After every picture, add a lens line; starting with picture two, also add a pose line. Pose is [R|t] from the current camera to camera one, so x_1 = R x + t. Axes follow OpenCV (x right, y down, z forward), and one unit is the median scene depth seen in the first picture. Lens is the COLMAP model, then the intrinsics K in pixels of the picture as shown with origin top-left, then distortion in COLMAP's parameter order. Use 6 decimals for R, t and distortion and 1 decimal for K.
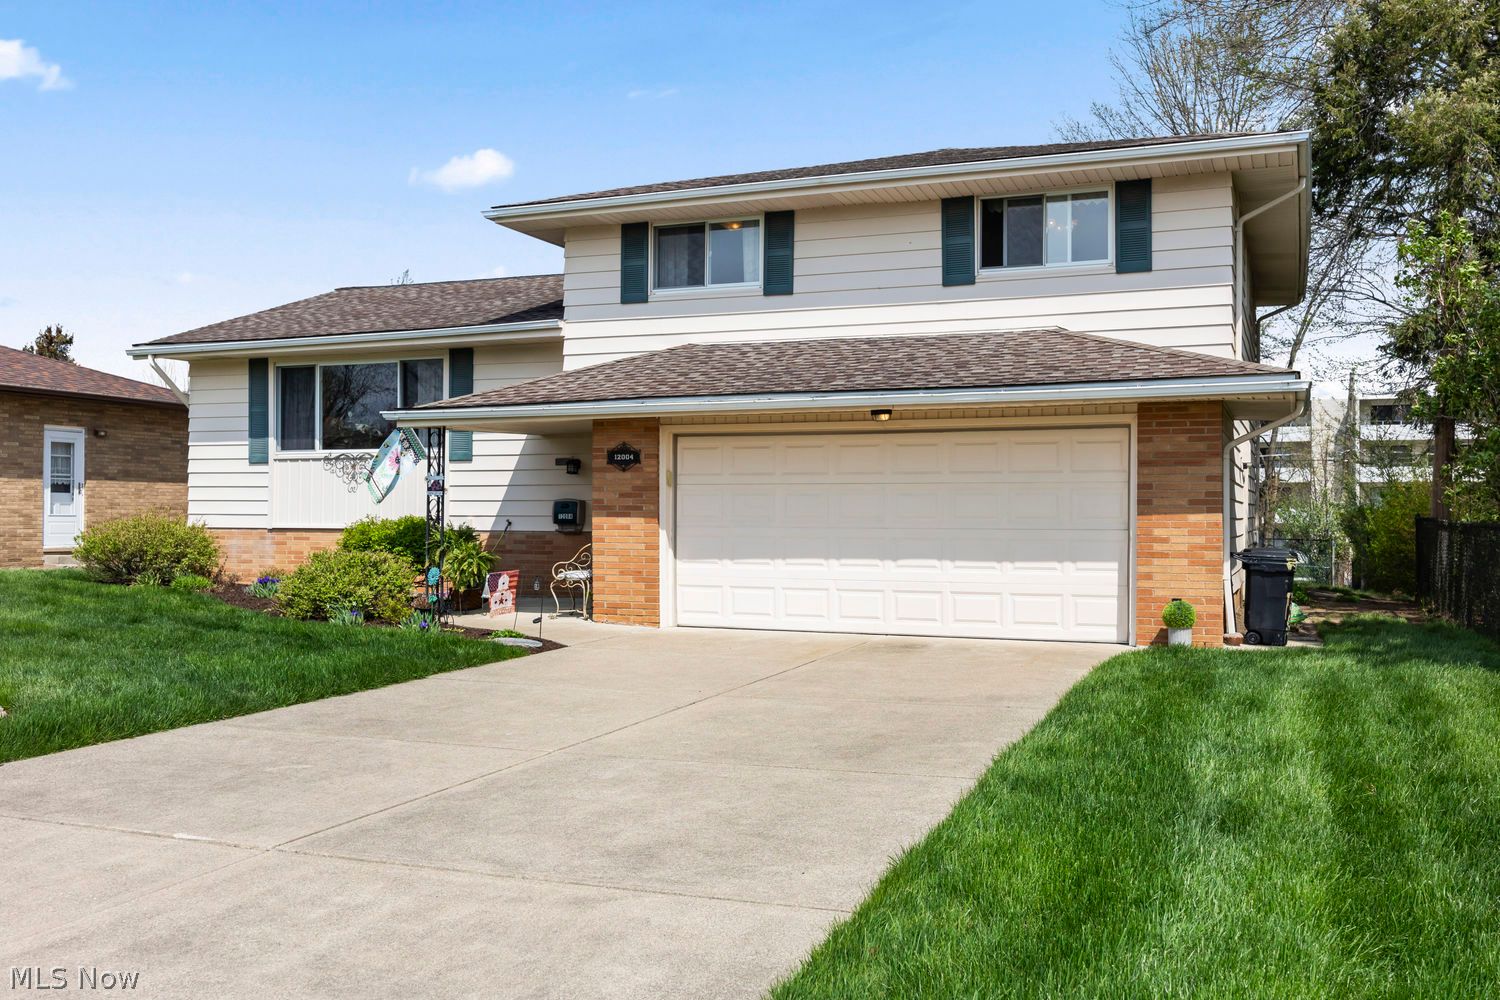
lens RADIAL K [[1338.4, 0, 748.5], [0, 1338.4, 491.5], [0, 0, 1]] dist [0.007515, 0.000772]
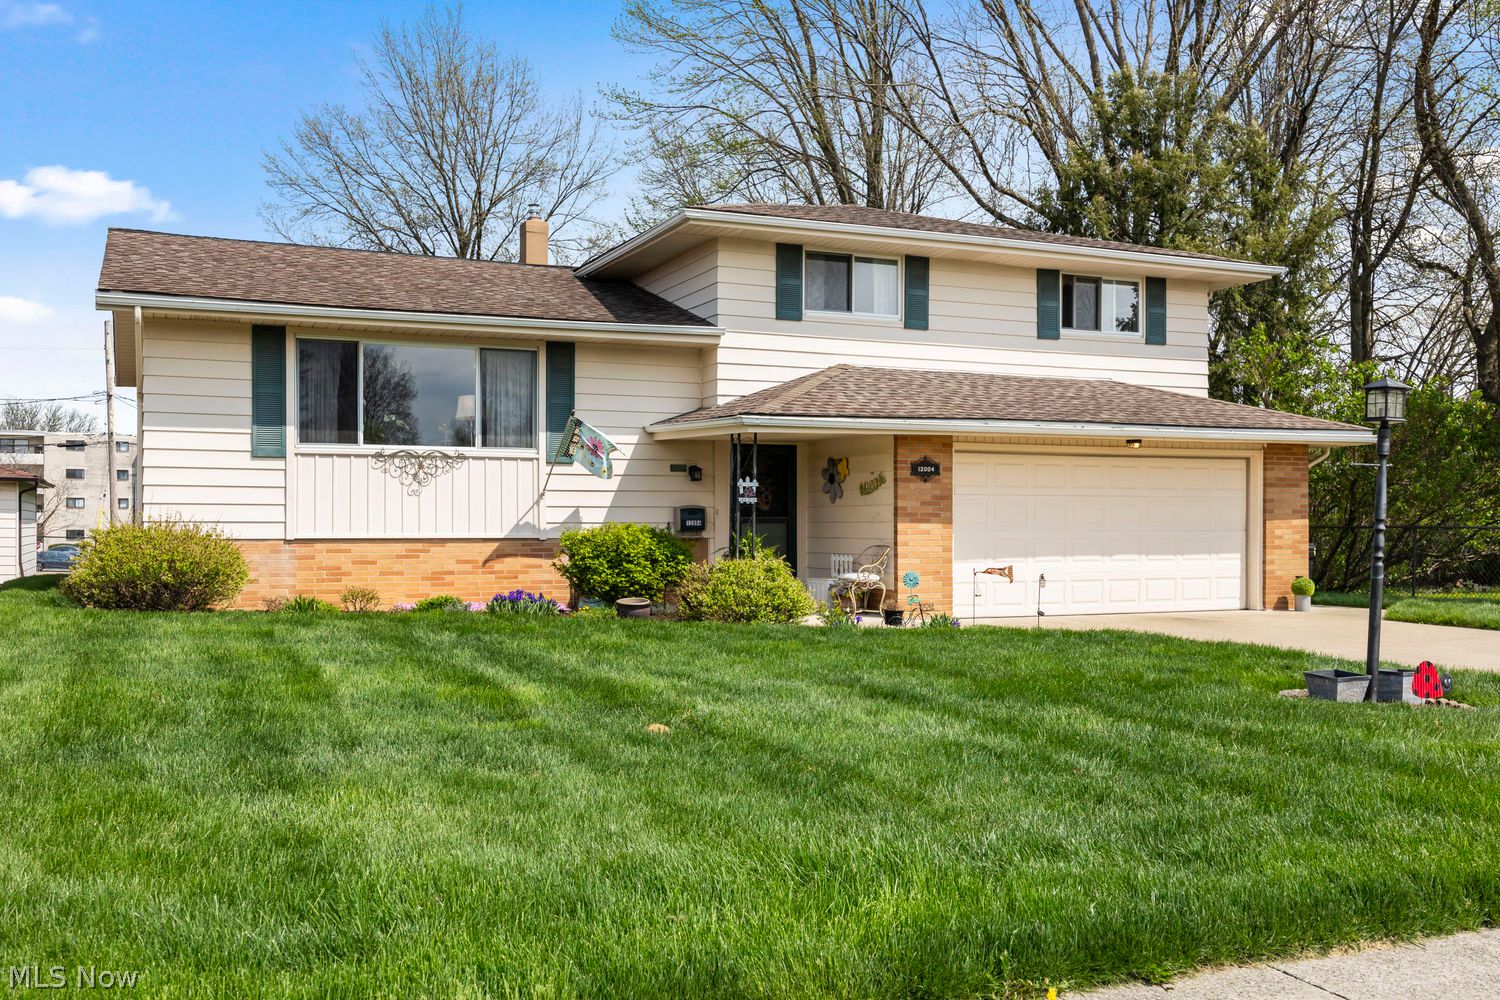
lens RADIAL K [[1384.1, 0, 750.4], [0, 1384.1, 512.6], [0, 0, 1]] dist [-0.002086, 0.000000]
pose [[0.700932, 0.002550, 0.713224, -0.965067], [-0.010342, 0.999925, 0.006588, 0.004073], [-0.713153, -0.011994, 0.700906, 0.282304]]
